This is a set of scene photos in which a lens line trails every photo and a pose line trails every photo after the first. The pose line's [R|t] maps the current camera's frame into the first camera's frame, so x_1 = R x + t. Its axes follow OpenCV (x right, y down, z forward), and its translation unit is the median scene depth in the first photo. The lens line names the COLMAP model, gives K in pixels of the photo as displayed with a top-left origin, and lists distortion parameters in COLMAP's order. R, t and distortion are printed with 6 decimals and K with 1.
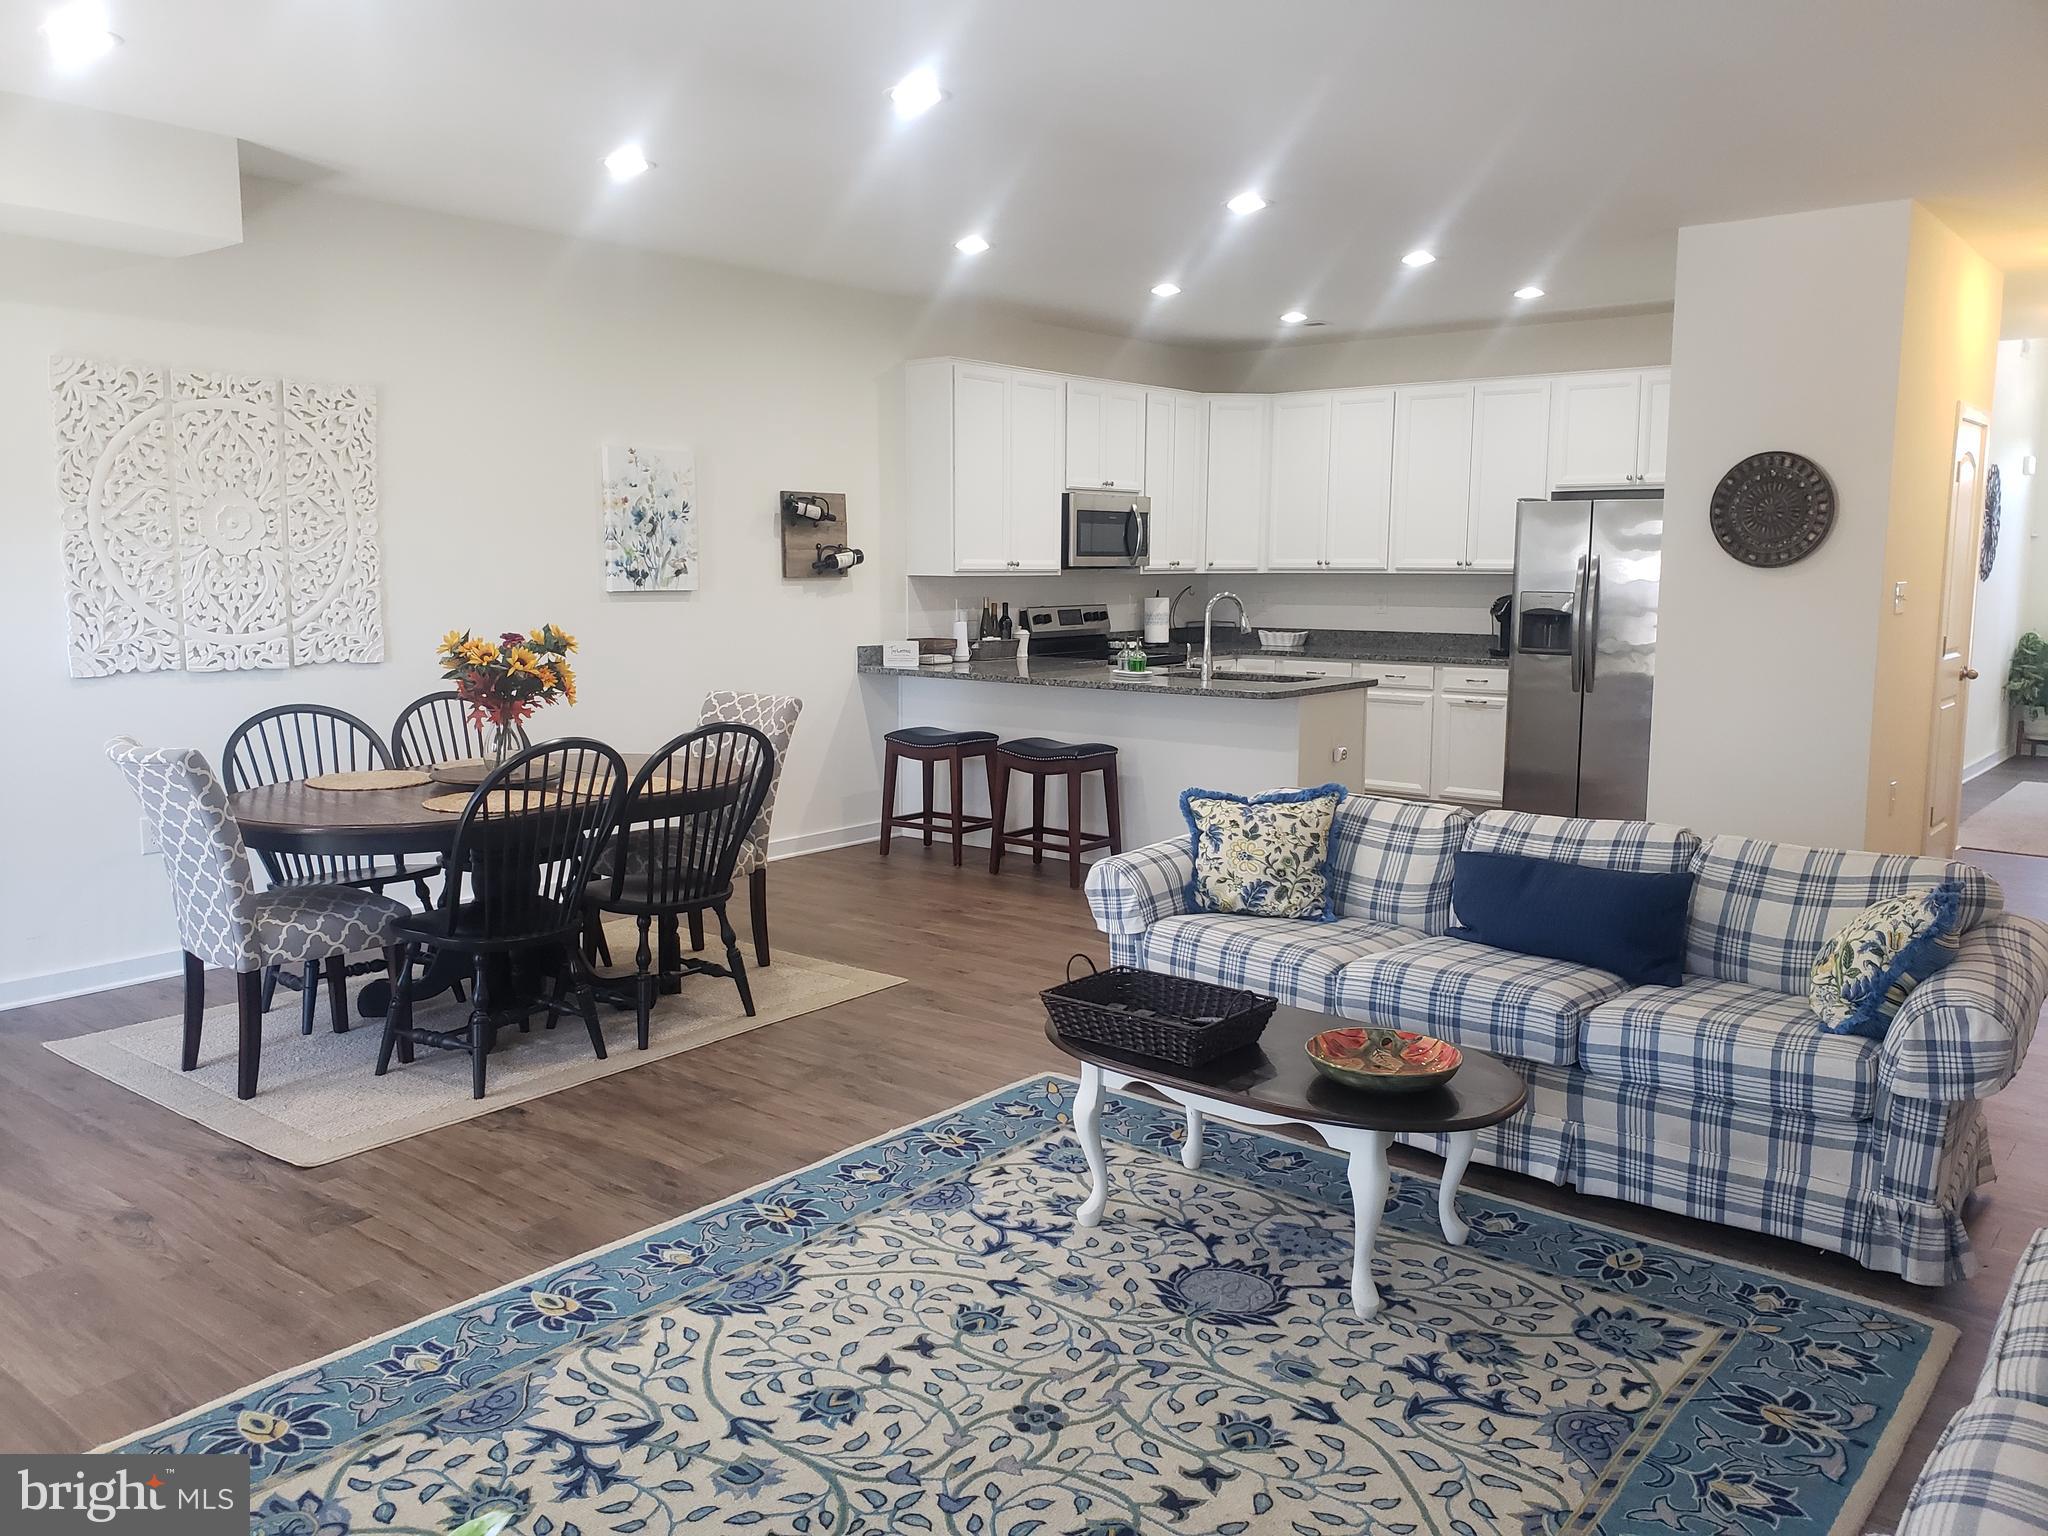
lens RADIAL K [[1578.1, 0, 1024.0], [0, 1578.1, 768.0], [0, 0, 1]] dist [-0.006079, 0.073925]
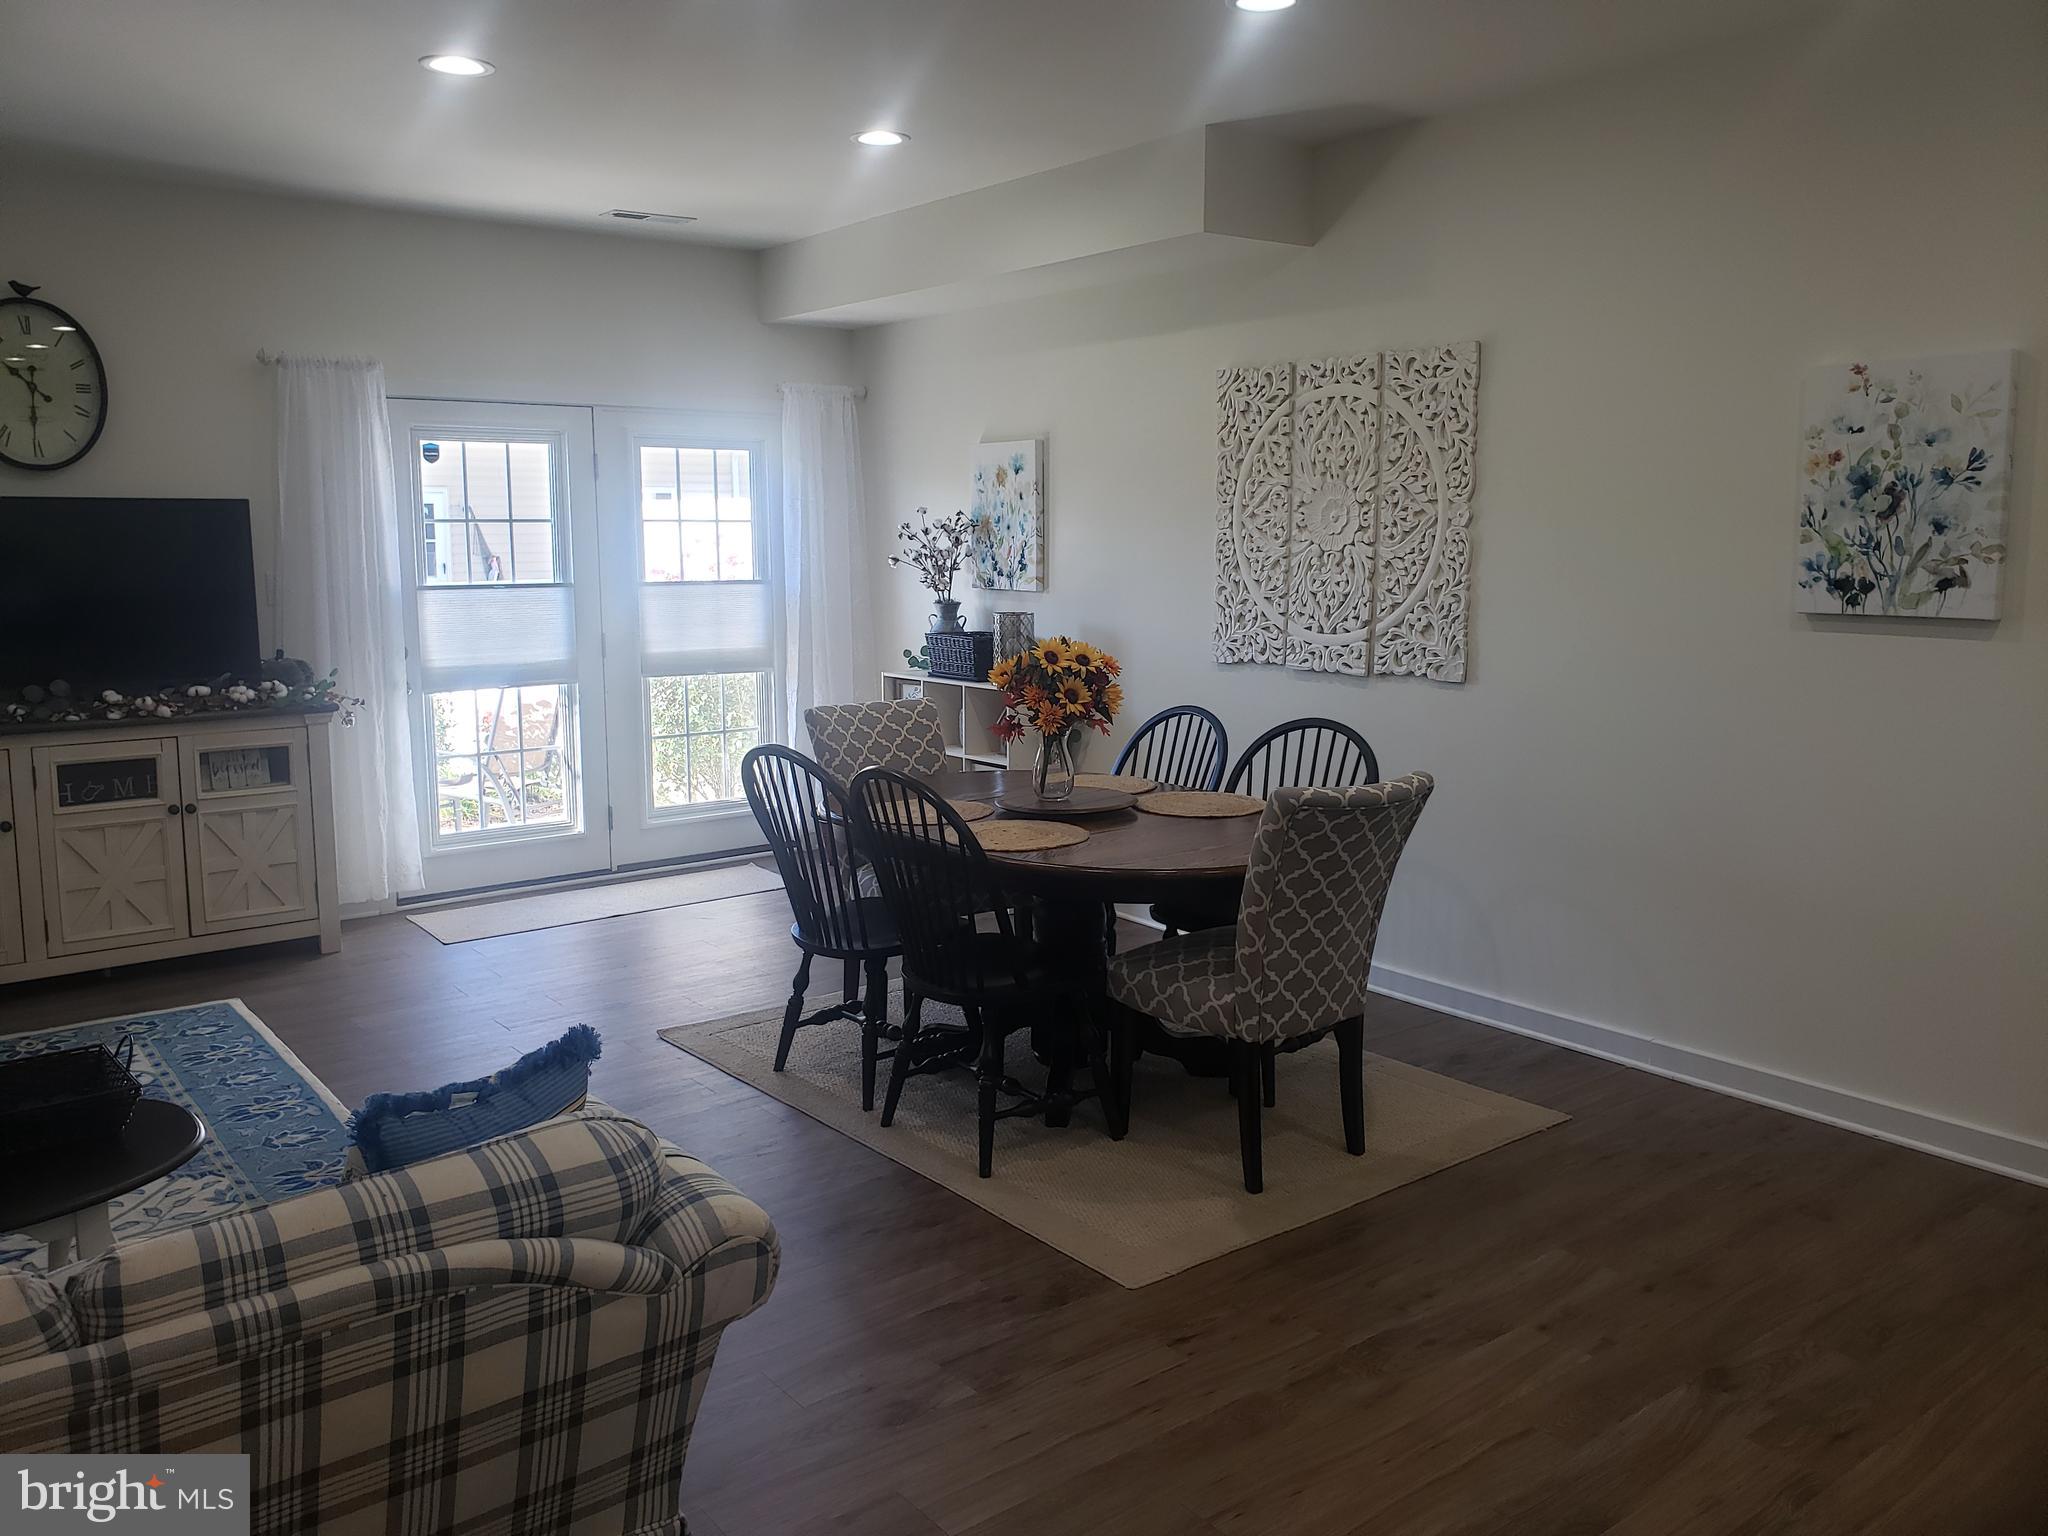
lens RADIAL K [[1573.5, 0, 1024.0], [0, 1573.5, 768.0], [0, 0, 1]] dist [0.004120, 0.000444]
pose [[-0.206738, 0.148776, -0.967019, 0.453650], [-0.119166, 0.977184, 0.175816, -0.147656], [0.971112, 0.151584, -0.184292, 0.992042]]
